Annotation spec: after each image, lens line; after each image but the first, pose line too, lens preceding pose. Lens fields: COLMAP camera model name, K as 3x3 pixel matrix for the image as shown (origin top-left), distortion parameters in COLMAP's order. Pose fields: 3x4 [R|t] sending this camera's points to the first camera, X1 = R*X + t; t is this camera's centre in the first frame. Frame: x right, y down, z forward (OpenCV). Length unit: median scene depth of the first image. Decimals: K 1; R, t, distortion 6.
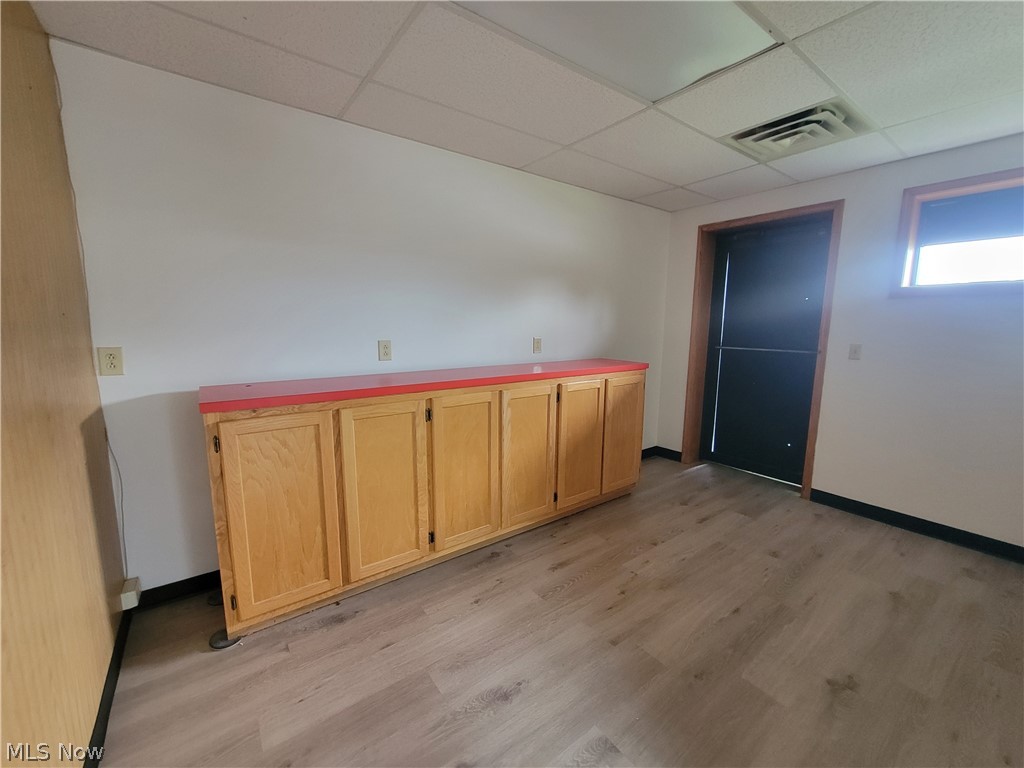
lens RADIAL K [[420.6, 0, 512.0], [0, 420.6, 384.0], [0, 0, 1]] dist [-0.000203, -0.001107]
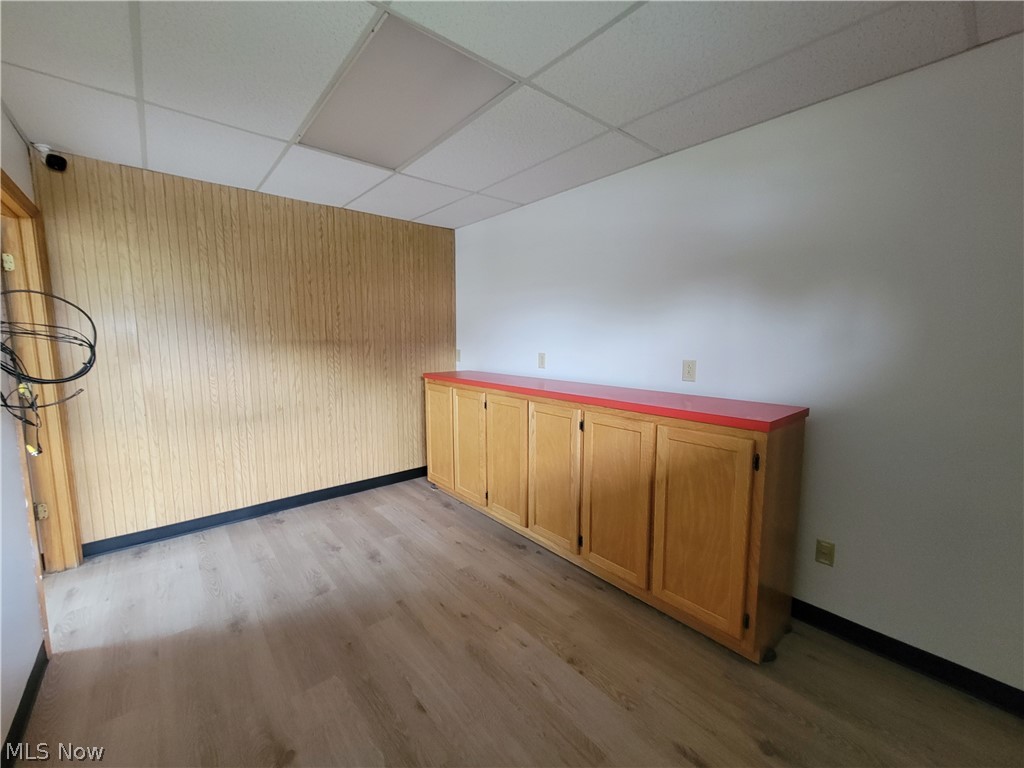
lens RADIAL K [[420.6, 0, 512.0], [0, 420.6, 384.0], [0, 0, 1]] dist [-0.000203, -0.001107]
pose [[0.056832, 0.104322, -0.992918, 1.140848], [-0.151759, 0.983872, 0.094685, -0.133700], [0.986782, 0.145304, 0.071748, 0.933801]]
